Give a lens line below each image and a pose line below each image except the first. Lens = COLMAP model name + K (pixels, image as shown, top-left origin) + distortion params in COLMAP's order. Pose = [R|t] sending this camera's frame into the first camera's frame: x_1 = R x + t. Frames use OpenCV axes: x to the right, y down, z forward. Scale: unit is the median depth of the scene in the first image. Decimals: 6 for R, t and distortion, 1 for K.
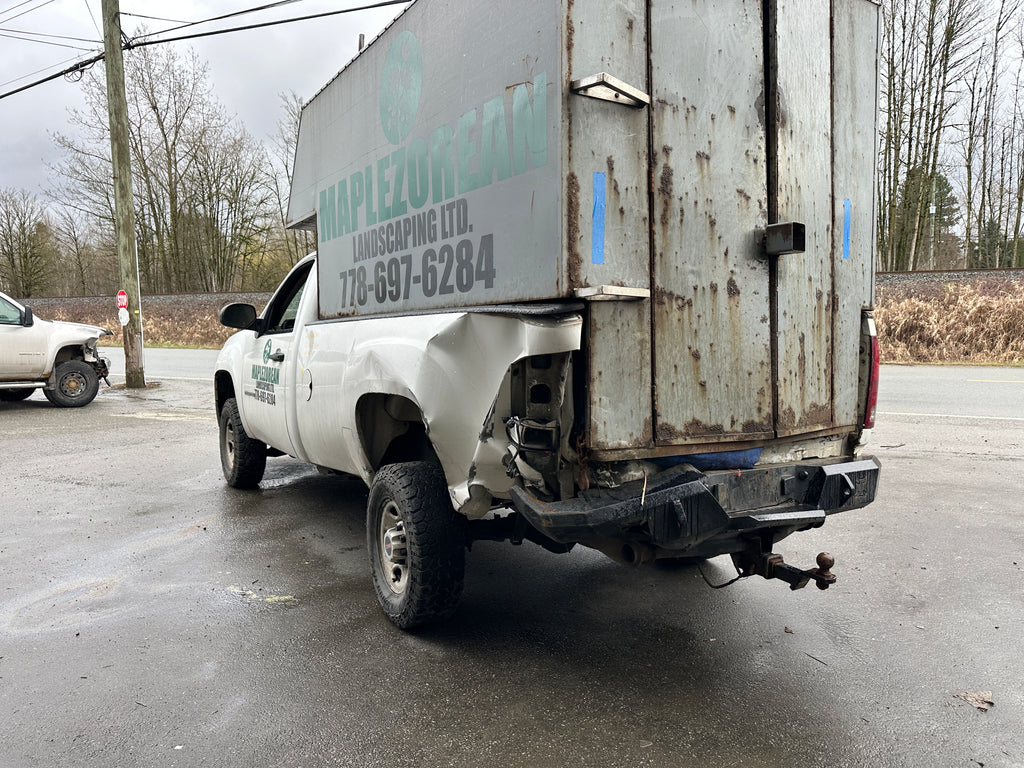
lens RADIAL K [[718.3, 0, 512.5], [0, 718.3, 389.6], [0, 0, 1]] dist [0.045679, -0.052061]
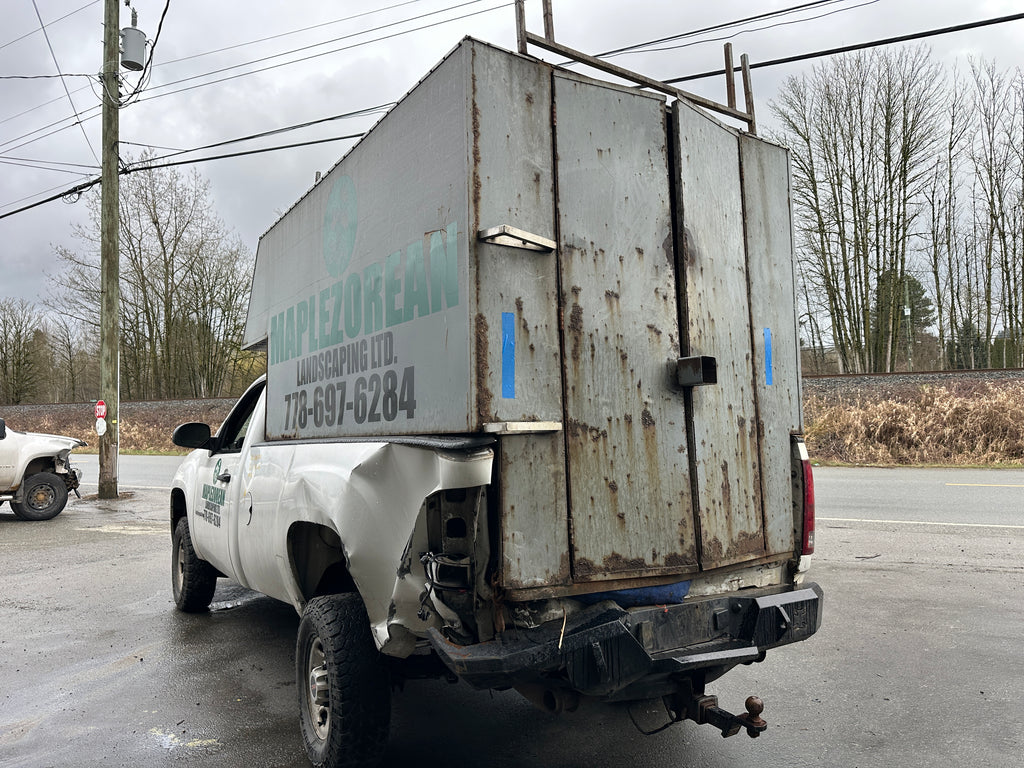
lens RADIAL K [[718.3, 0, 505.0], [0, 718.3, 377.8], [0, 0, 1]] dist [0.045679, -0.052061]
pose [[0.999955, -0.007746, 0.005529, 0.086062], [0.008510, 0.987859, -0.155118, -0.037092], [-0.004260, 0.155158, 0.987881, -0.003886]]
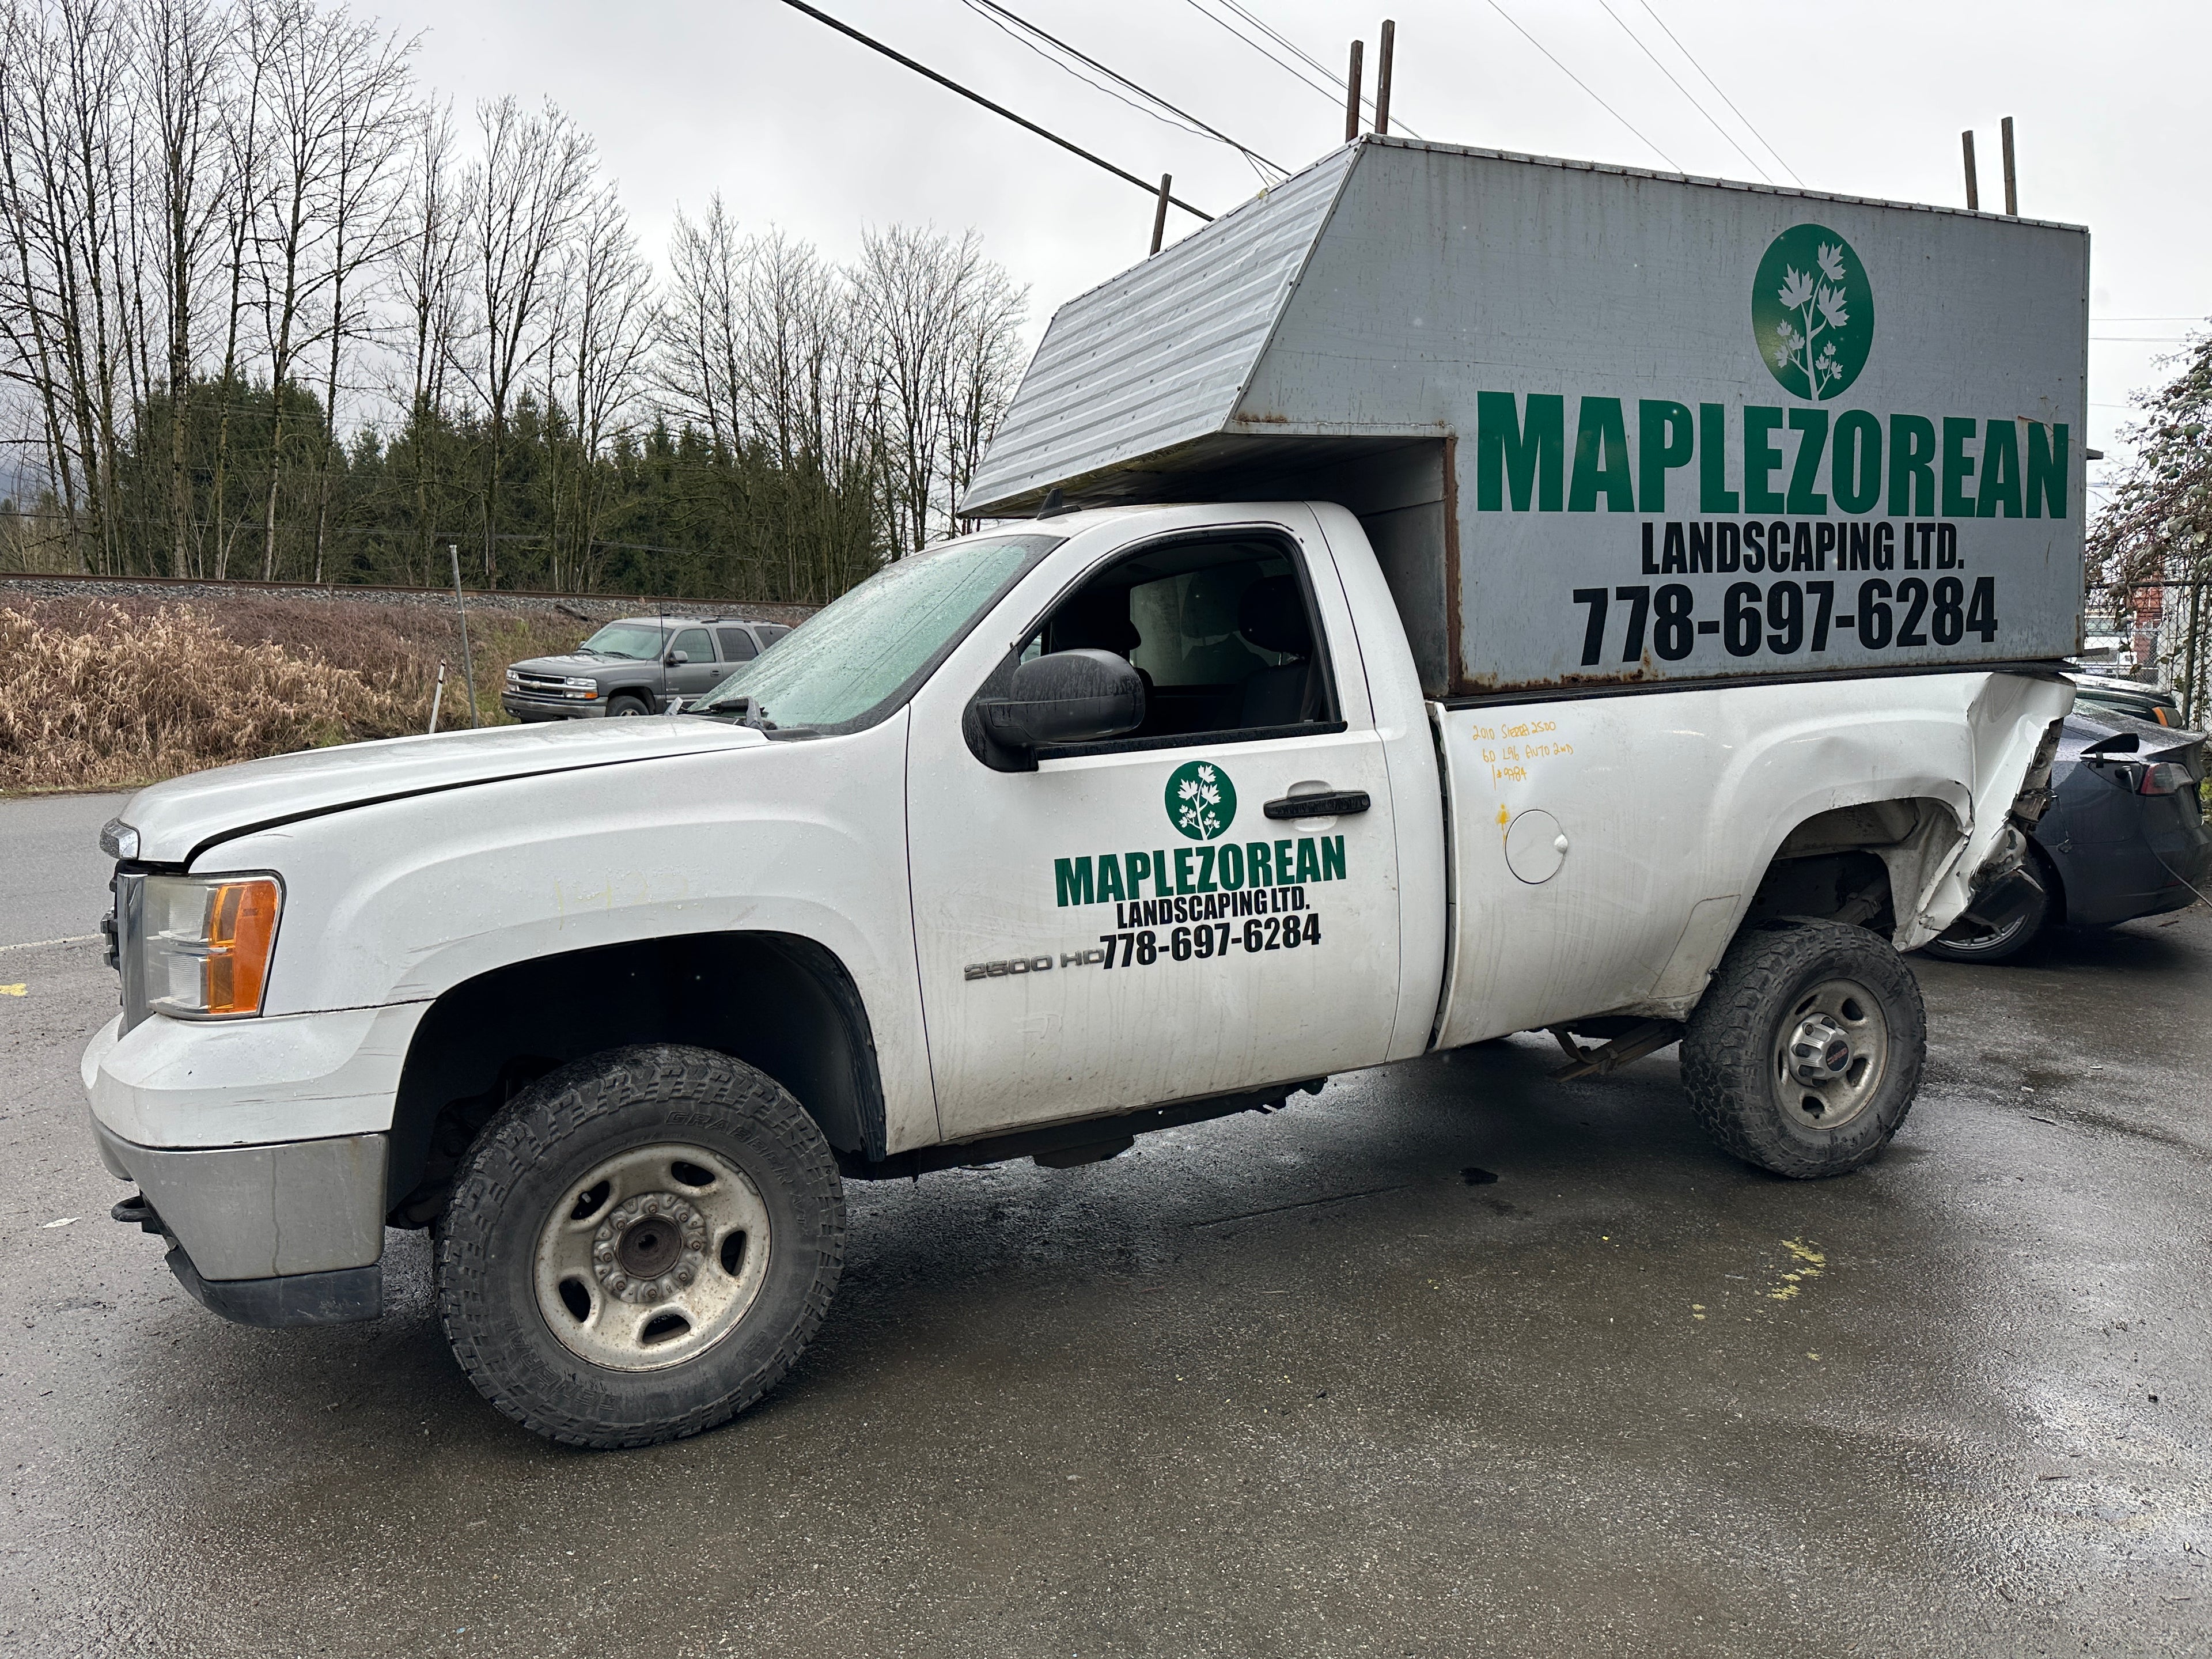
lens RADIAL K [[1551.6, 0, 1100.1], [0, 1551.6, 815.8], [0, 0, 1]] dist [0.045679, -0.052061]
pose [[0.108340, -0.094039, 0.989656, -1.750734], [0.107414, 0.990795, 0.082388, -0.182637], [-0.988294, 0.097377, 0.117444, 1.645959]]
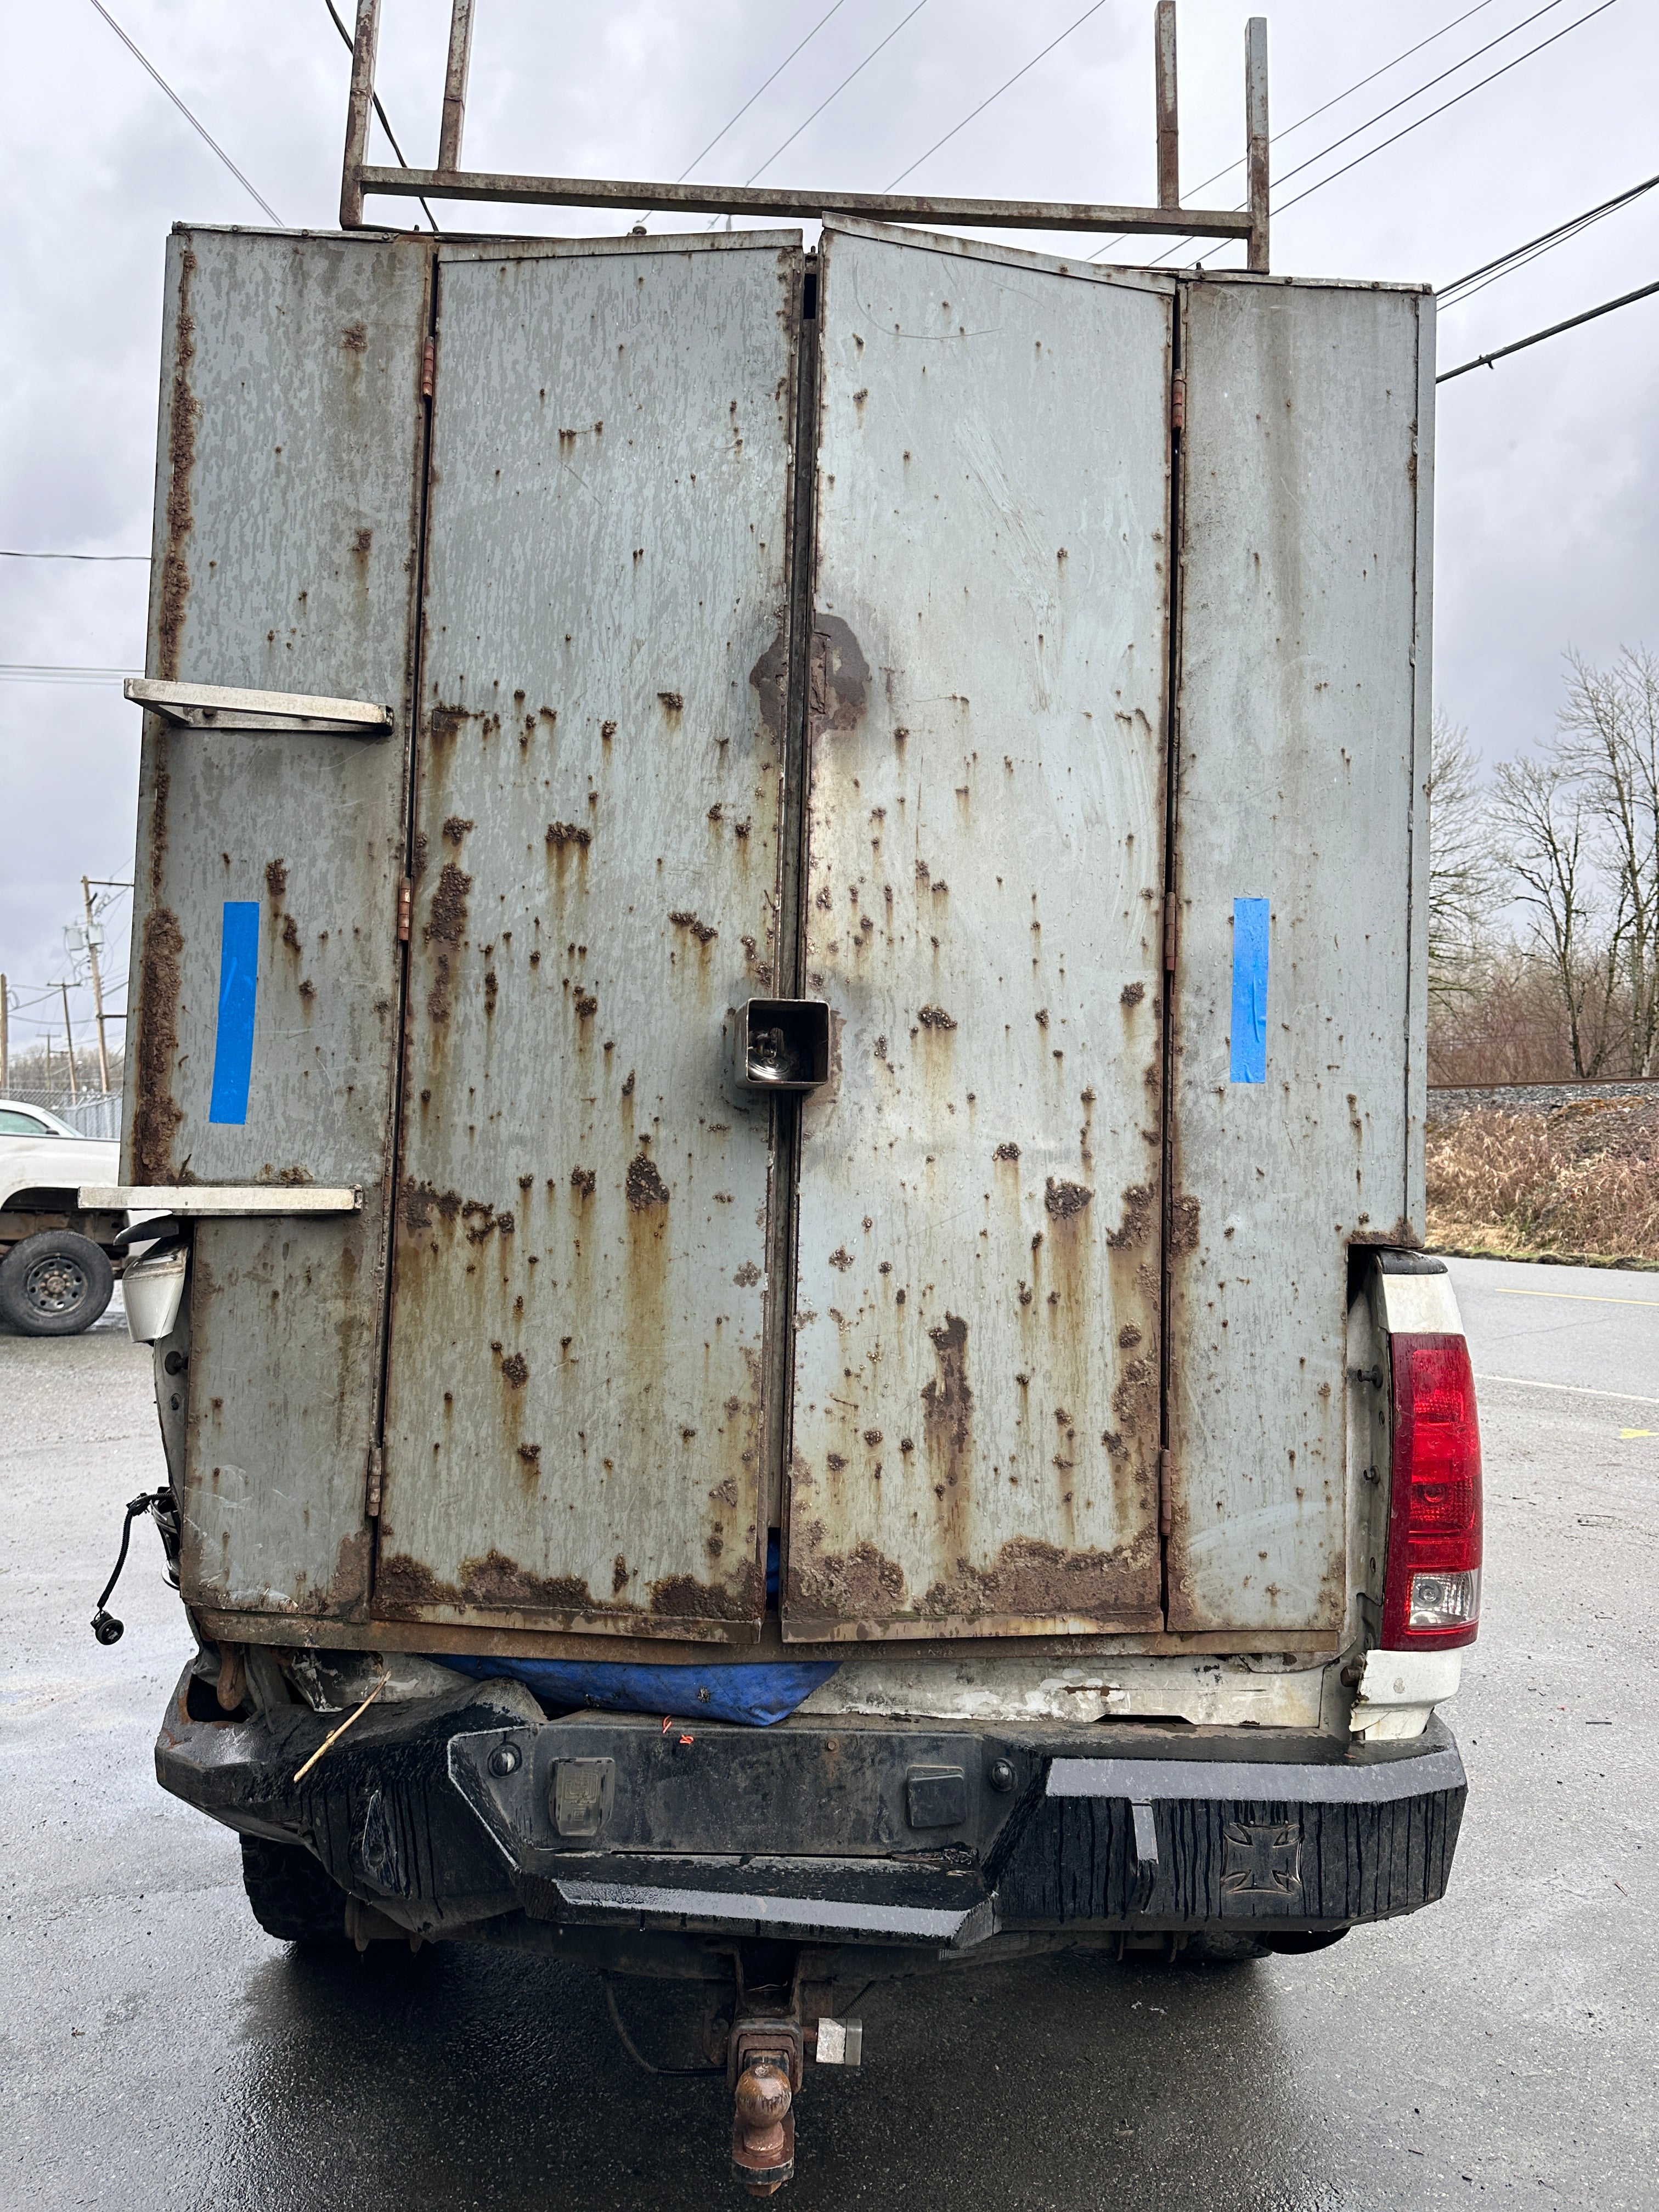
lens RADIAL K [[1569.7, 0, 847.4], [0, 1569.7, 1104.4], [0, 0, 1]] dist [0.042898, -0.034329]
pose [[0.861525, -0.007621, -0.507658, 0.674983], [-0.060326, 0.991268, -0.117258, -0.082197], [0.504119, 0.131646, 0.853542, 0.336638]]
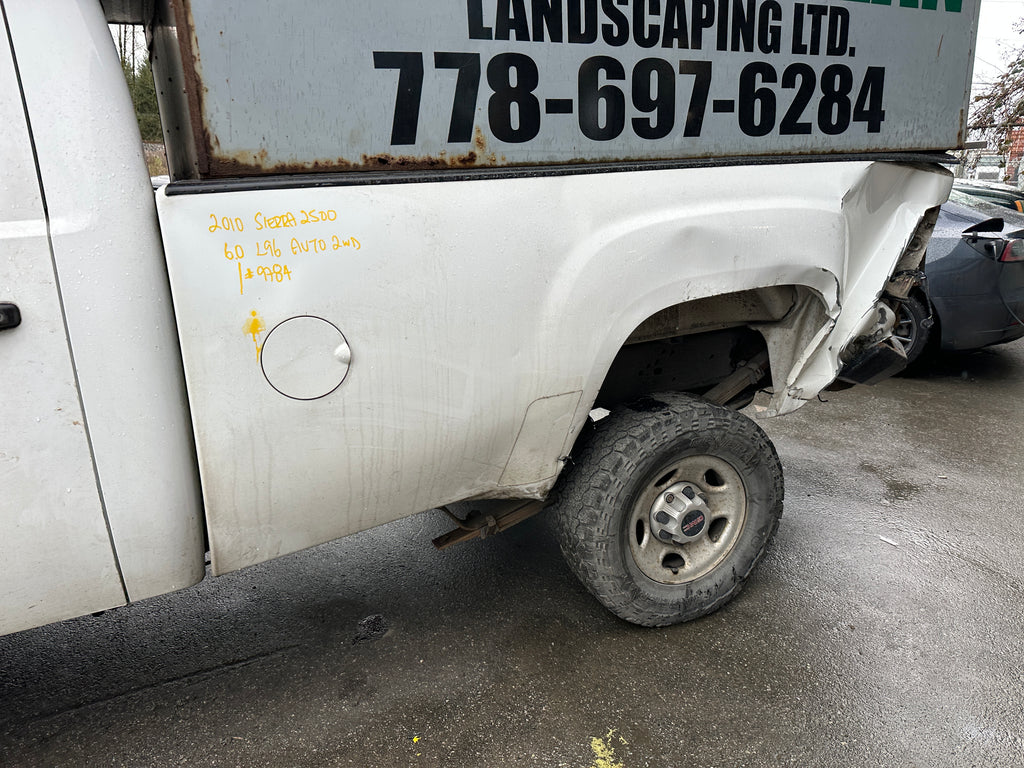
lens RADIAL K [[718.3, 0, 512.6], [0, 718.3, 383.6], [0, 0, 1]] dist [0.045679, -0.052061]
pose [[0.107978, -0.266923, 0.957650, -0.909965], [0.106612, 0.960836, 0.255790, -0.109657], [-0.988420, 0.074477, 0.132207, 1.217870]]
